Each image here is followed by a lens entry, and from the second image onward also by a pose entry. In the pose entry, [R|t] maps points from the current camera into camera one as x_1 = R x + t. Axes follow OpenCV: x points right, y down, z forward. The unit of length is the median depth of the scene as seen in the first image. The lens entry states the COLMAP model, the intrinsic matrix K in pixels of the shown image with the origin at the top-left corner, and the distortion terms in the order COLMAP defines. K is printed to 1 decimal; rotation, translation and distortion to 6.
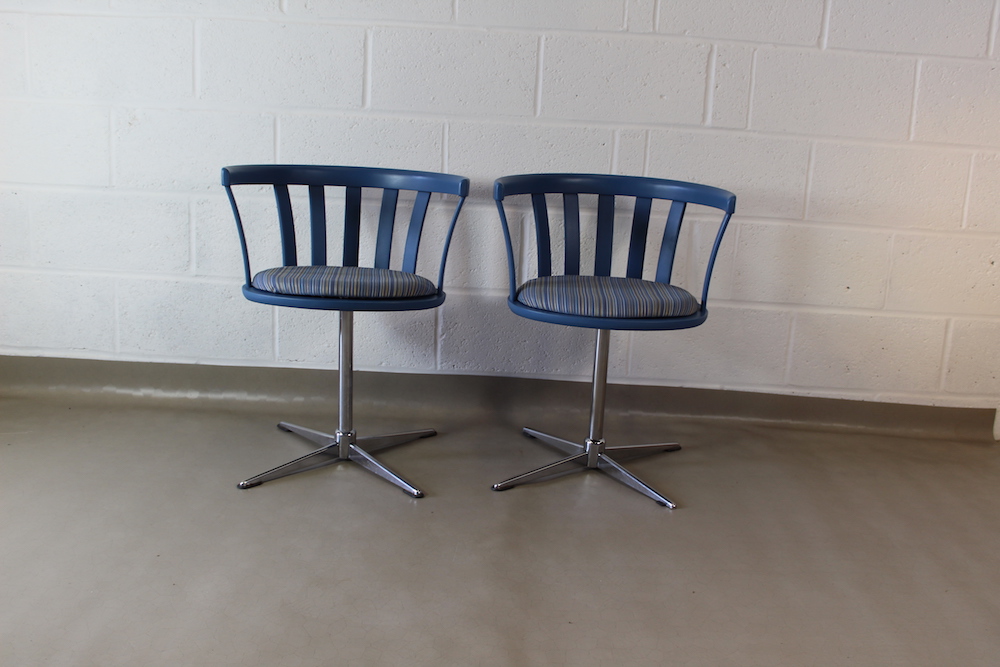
lens RADIAL K [[906.8, 0, 484.2], [0, 906.8, 336.3], [0, 0, 1]] dist [-0.084271, -0.000863]
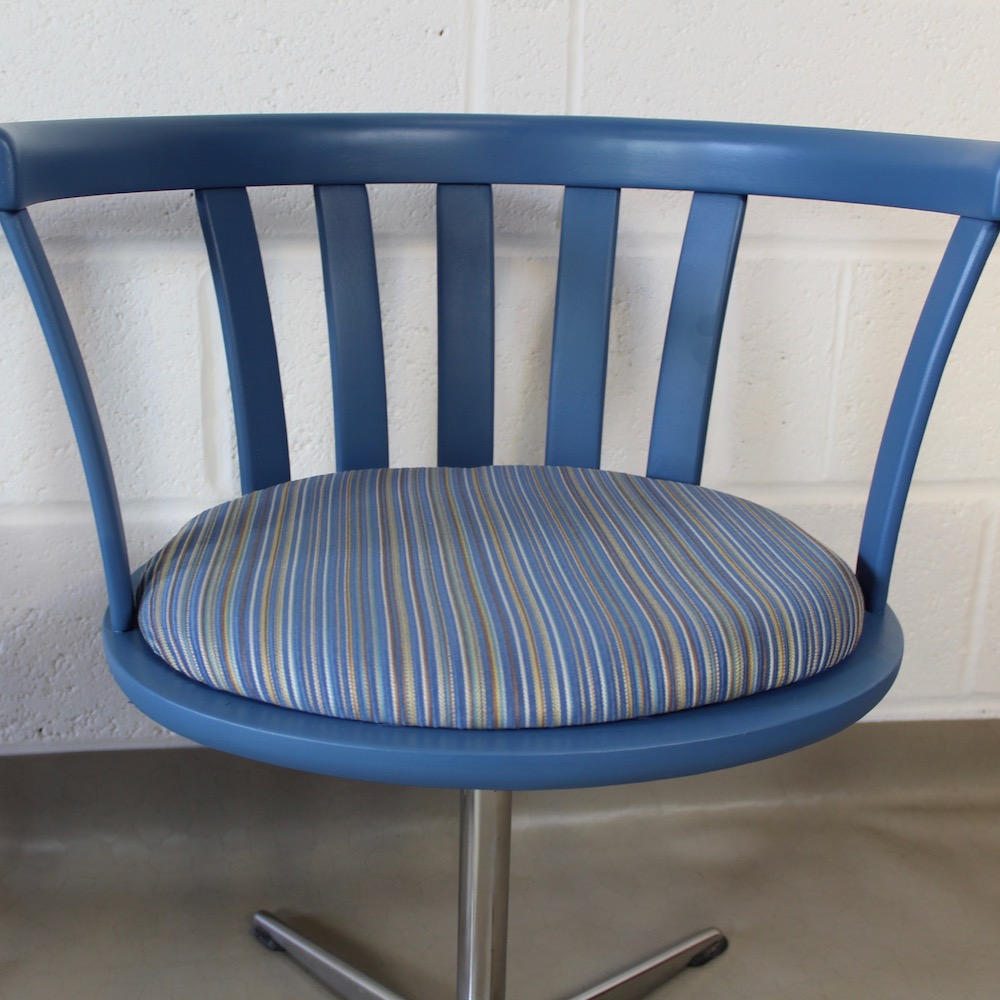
lens RADIAL K [[1445.2, 0, 500.0], [0, 1445.2, 500.0], [0, 0, 1]] dist [-0.105791, -0.024888]
pose [[0.983127, -0.072241, 0.168056, 0.063578], [0.068078, 0.997216, 0.030415, -0.070435], [-0.169786, -0.018461, 0.985308, 0.555199]]
